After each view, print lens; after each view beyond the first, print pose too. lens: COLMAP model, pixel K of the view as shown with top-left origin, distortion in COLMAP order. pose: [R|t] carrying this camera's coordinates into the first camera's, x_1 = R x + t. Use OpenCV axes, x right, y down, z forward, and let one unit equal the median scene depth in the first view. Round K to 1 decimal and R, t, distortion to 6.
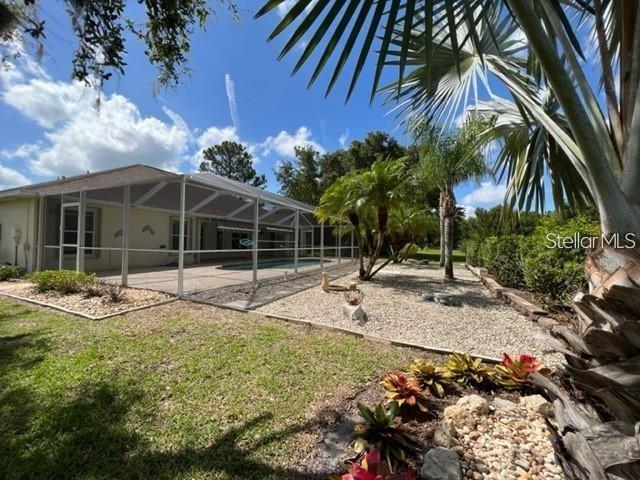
lens RADIAL K [[254.0, 0, 320.3], [0, 254.0, 240.5], [0, 0, 1]] dist [-0.000590, -0.000084]
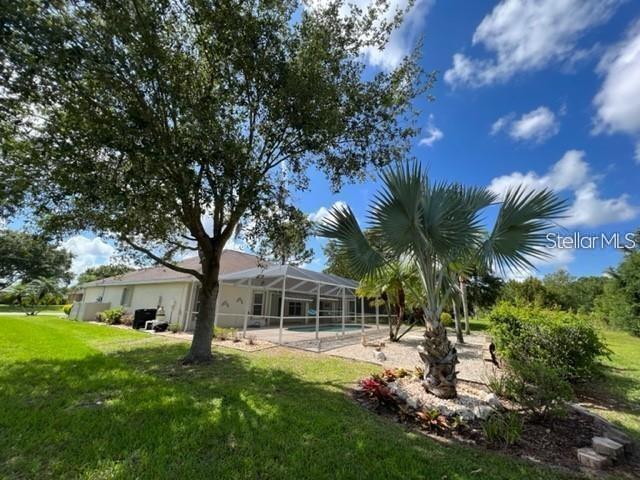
lens RADIAL K [[254.0, 0, 320.5], [0, 254.0, 240.9], [0, 0, 1]] dist [-0.000590, -0.000084]
pose [[0.986364, -0.026476, -0.162437, 0.019486], [-0.014671, 0.968901, -0.247013, -0.026499], [0.163926, 0.246027, 0.955300, -0.493509]]
